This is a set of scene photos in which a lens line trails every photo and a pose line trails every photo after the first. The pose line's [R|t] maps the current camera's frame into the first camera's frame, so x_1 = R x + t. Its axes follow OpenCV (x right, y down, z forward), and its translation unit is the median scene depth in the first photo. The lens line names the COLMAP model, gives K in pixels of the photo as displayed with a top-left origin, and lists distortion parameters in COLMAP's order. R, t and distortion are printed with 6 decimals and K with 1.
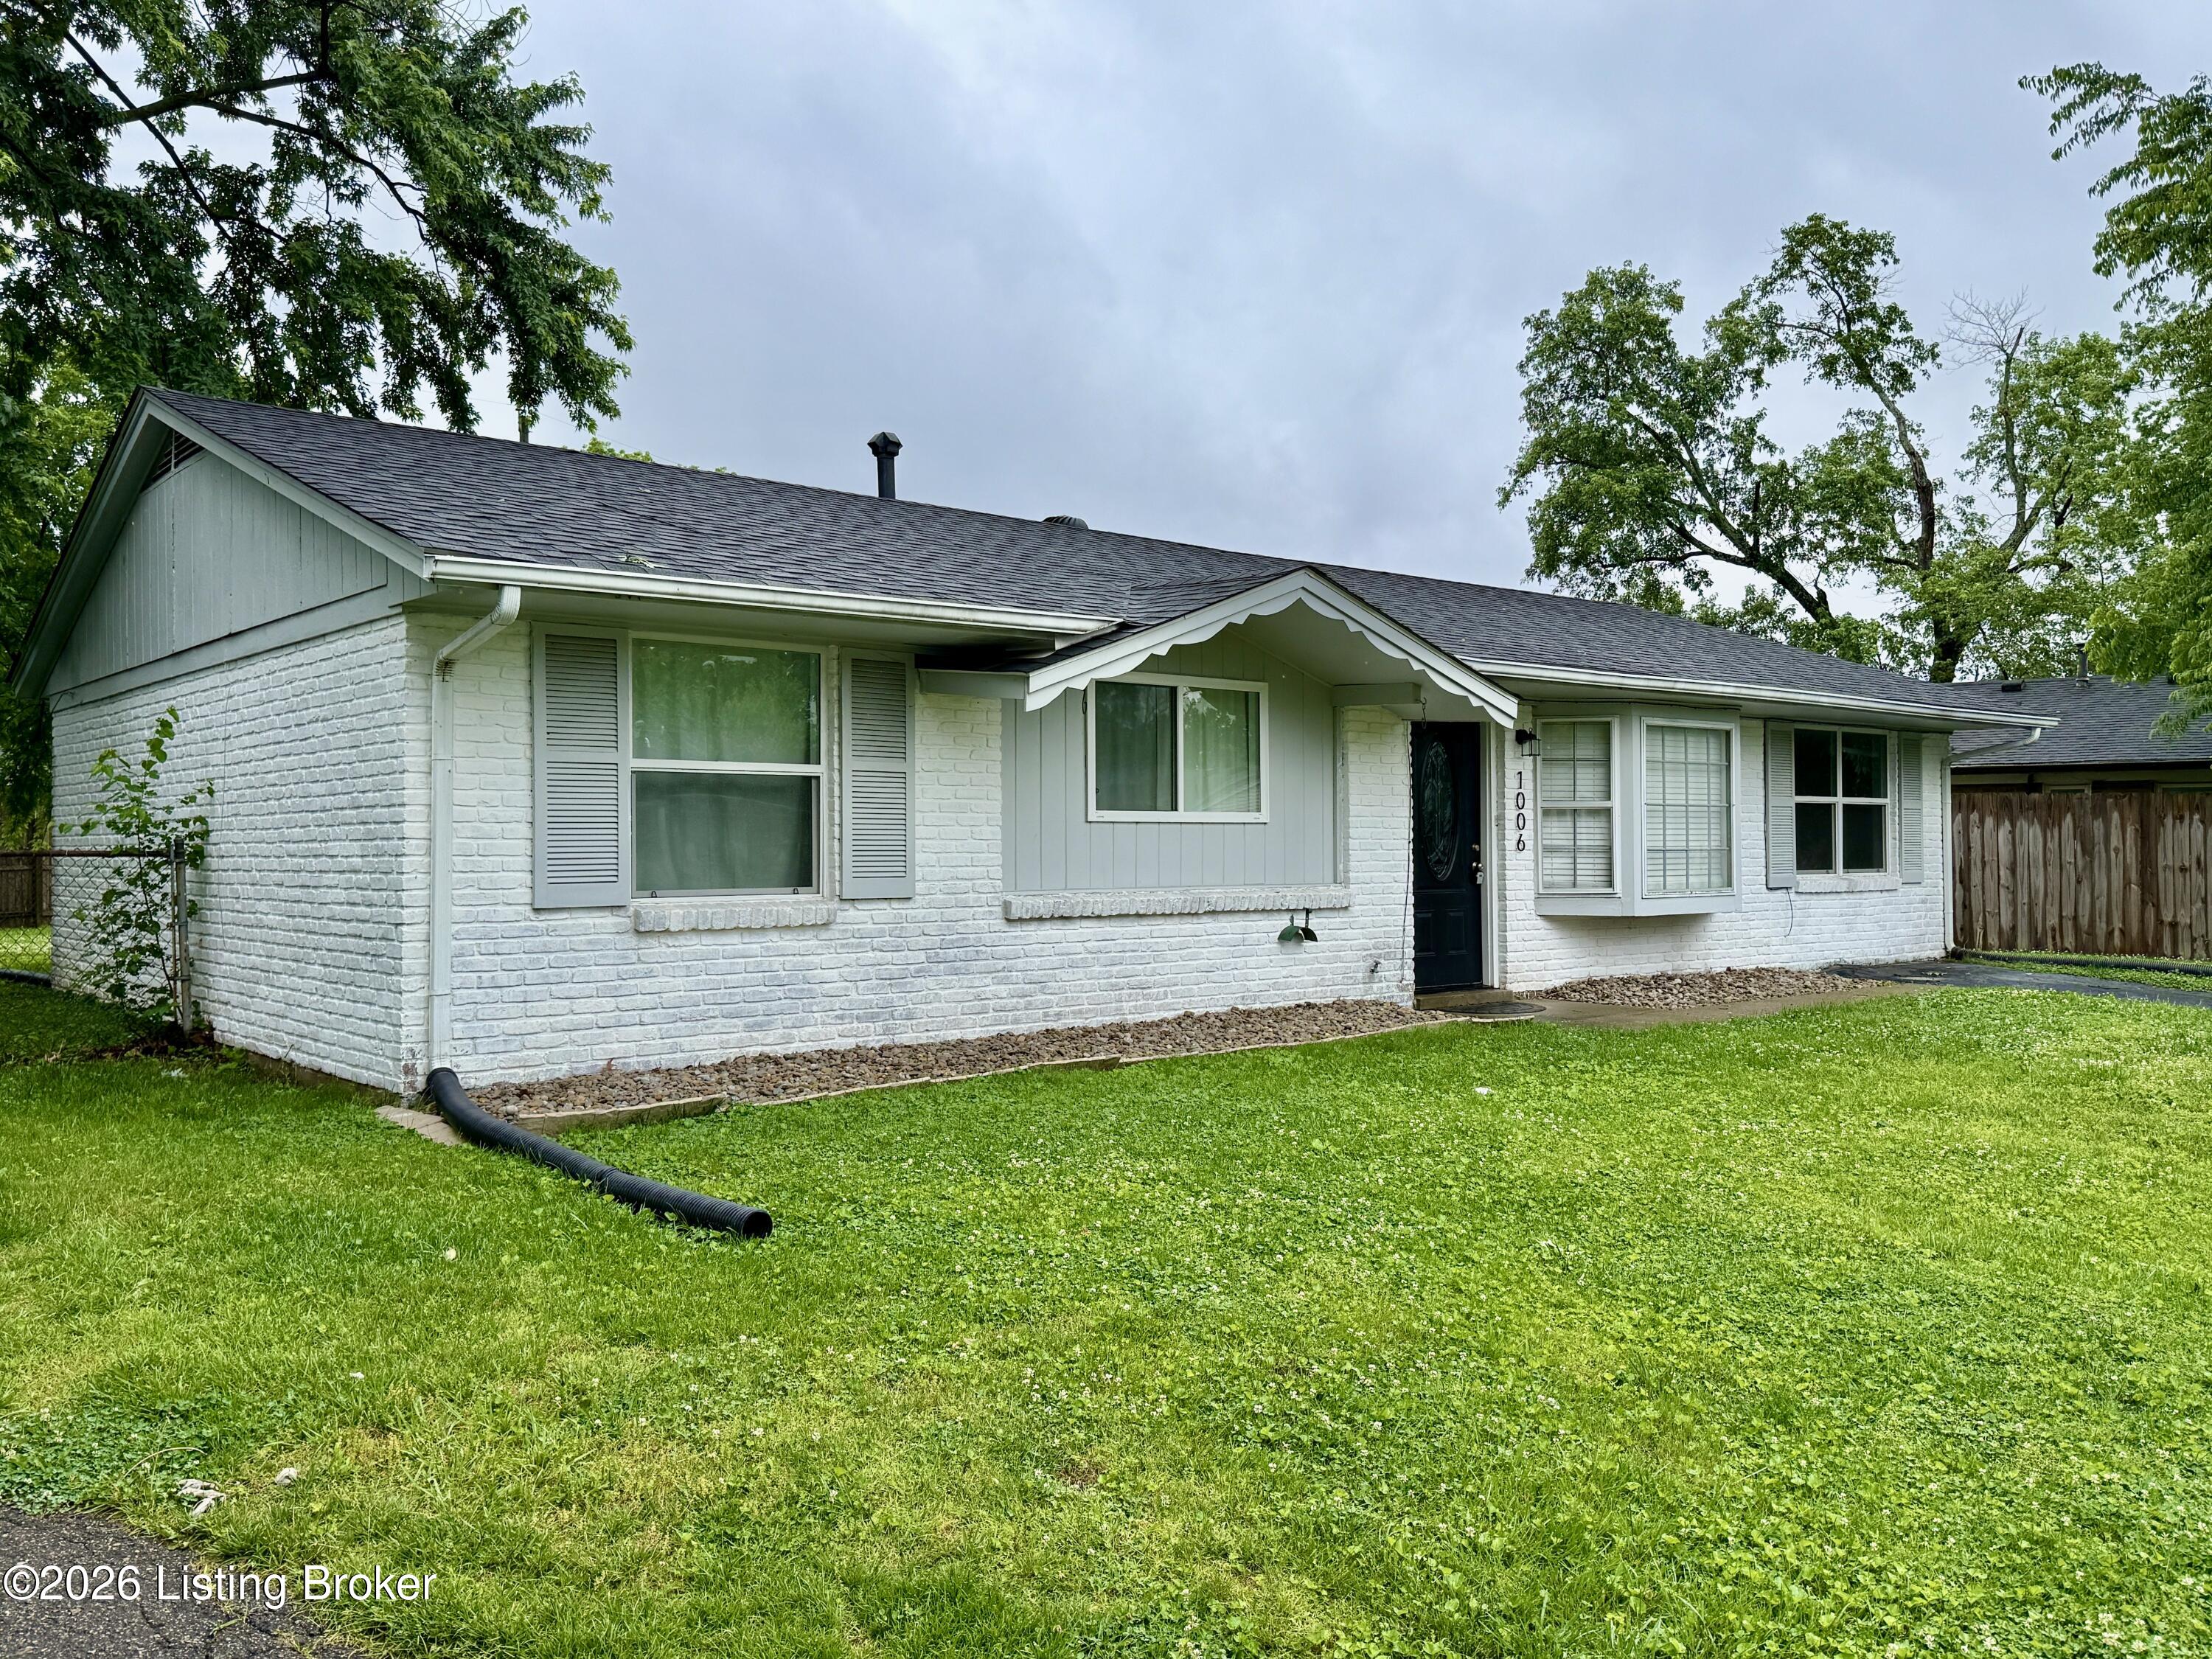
lens RADIAL K [[1803.8, 0, 1106.0], [0, 1803.8, 829.5], [0, 0, 1]] dist [0.238721, -0.000160]
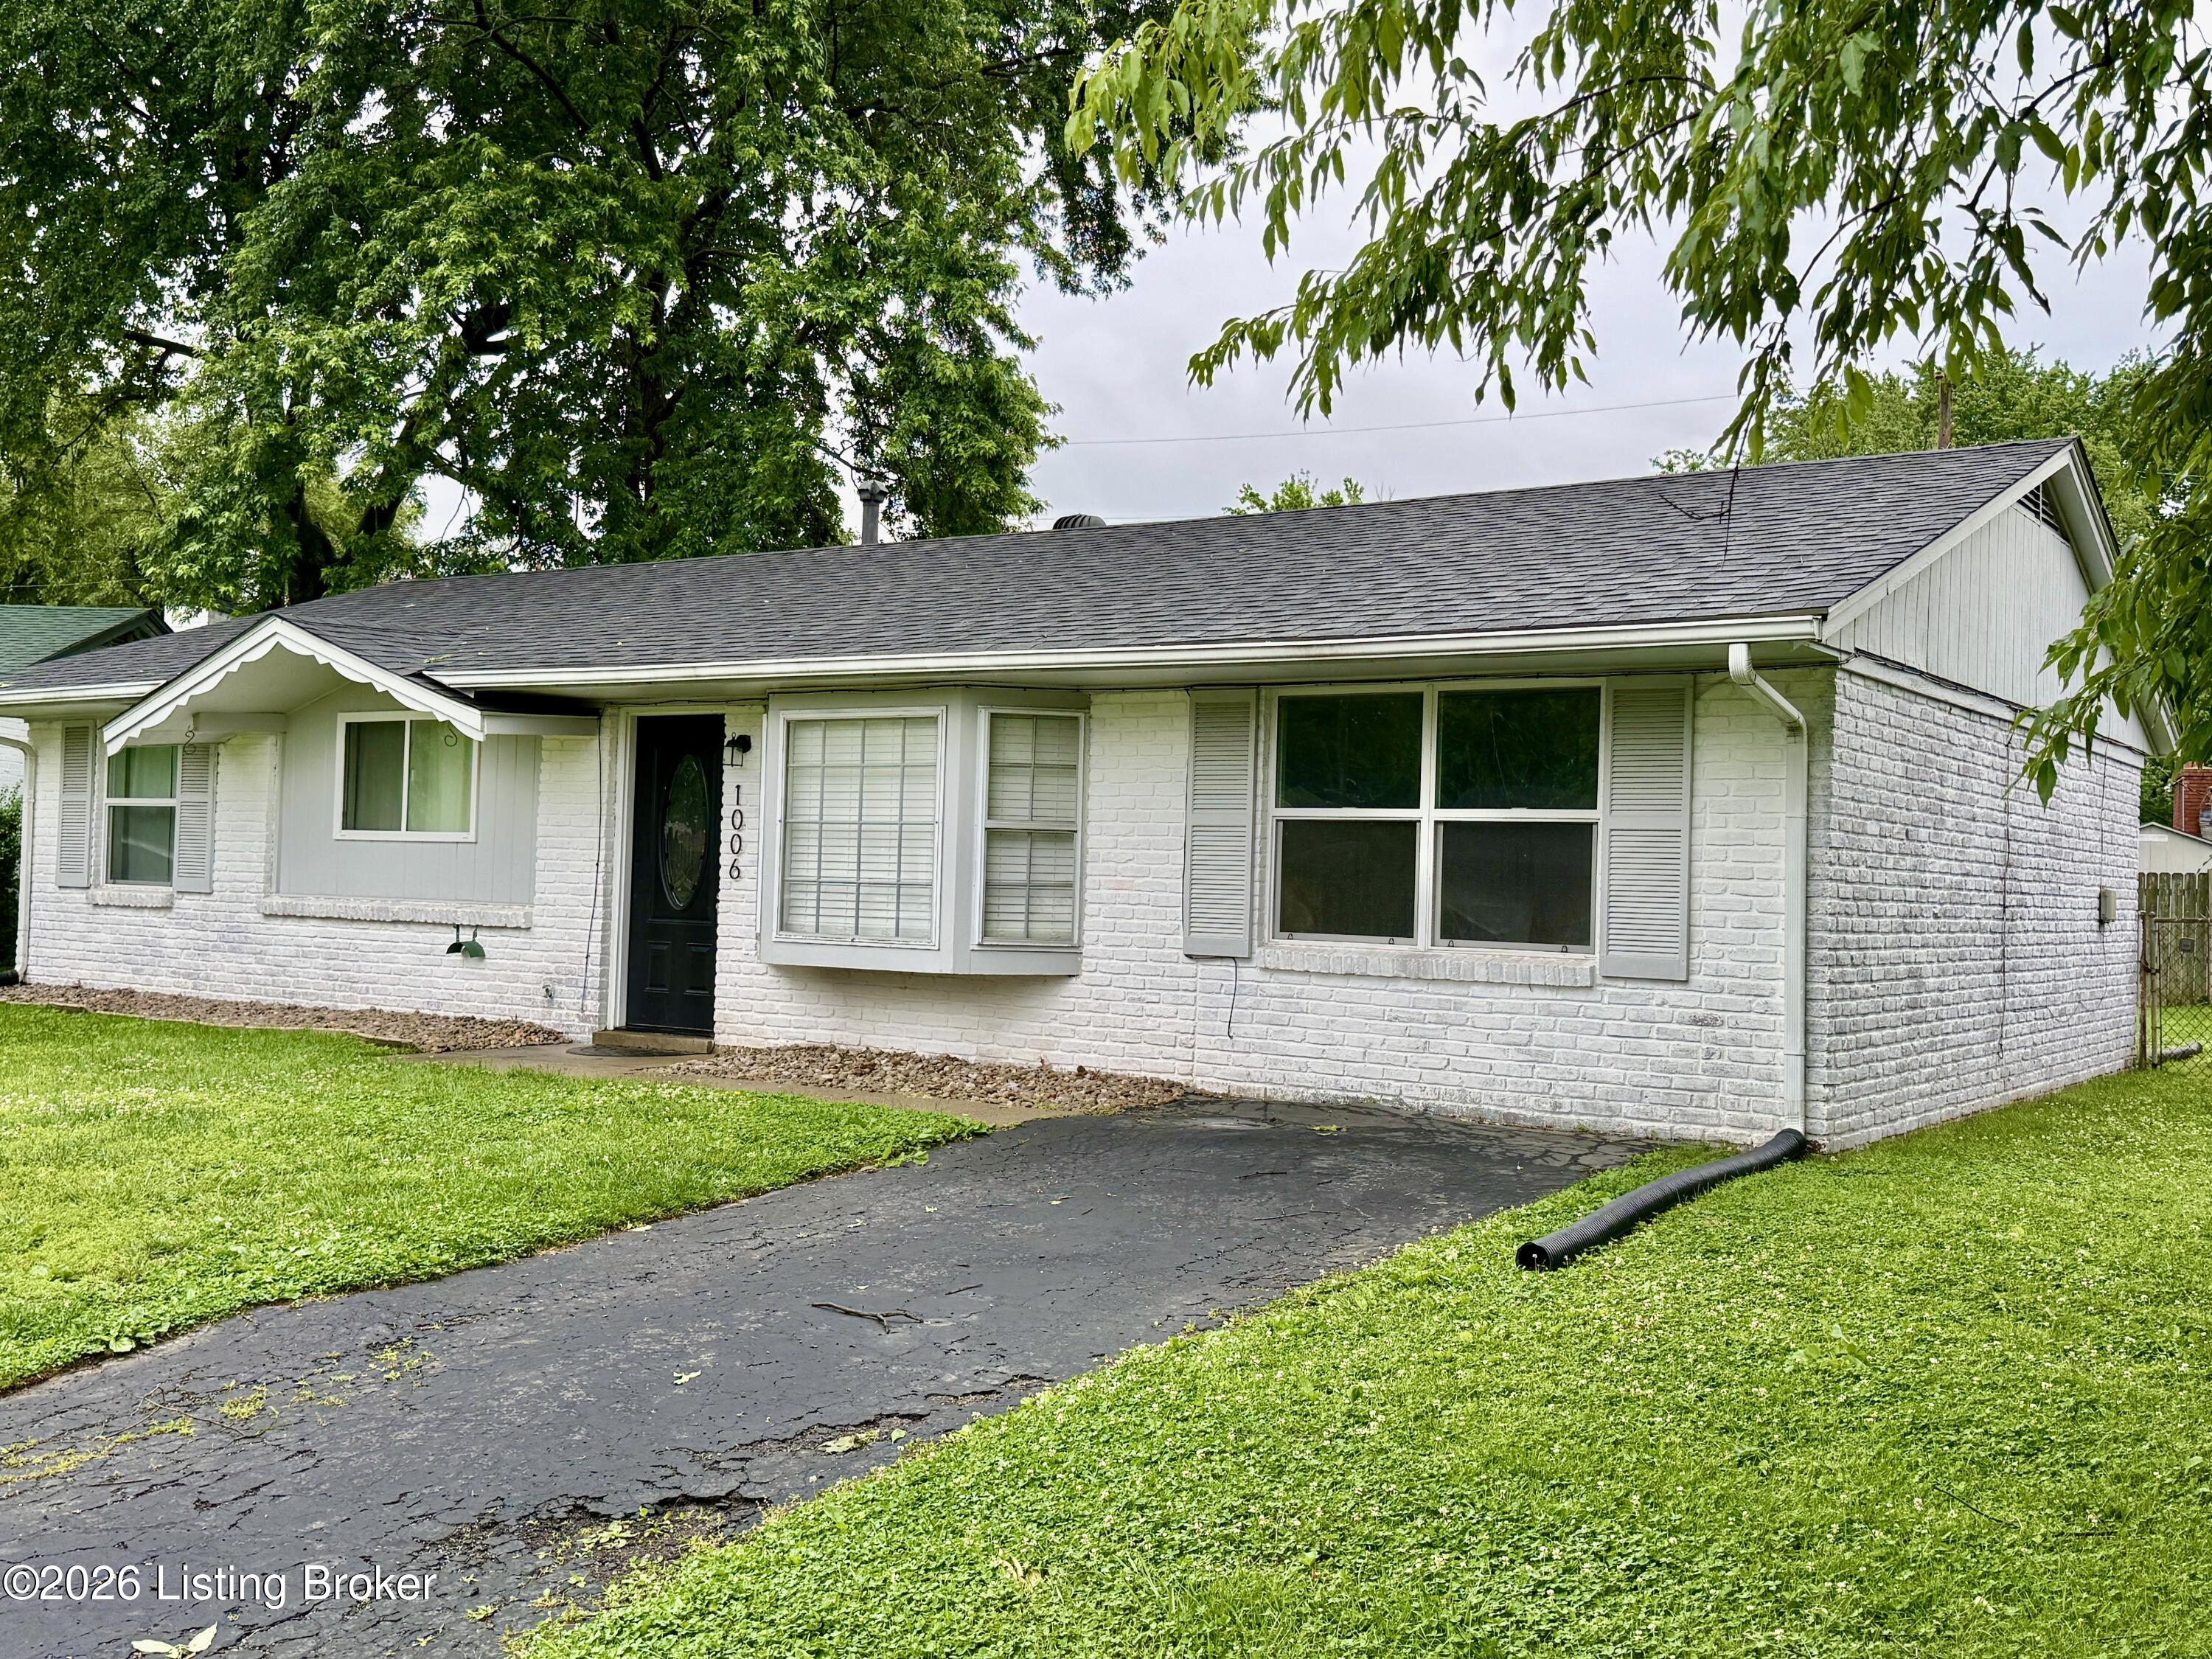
lens RADIAL K [[2044.9, 0, 1106.0], [0, 2044.9, 829.5], [0, 0, 1]] dist [0.126611, -0.000728]
pose [[0.257309, -0.010663, -0.966270, 1.343495], [-0.020705, 0.999649, -0.016545, 0.001373], [0.966107, 0.024263, 0.256998, 1.044153]]
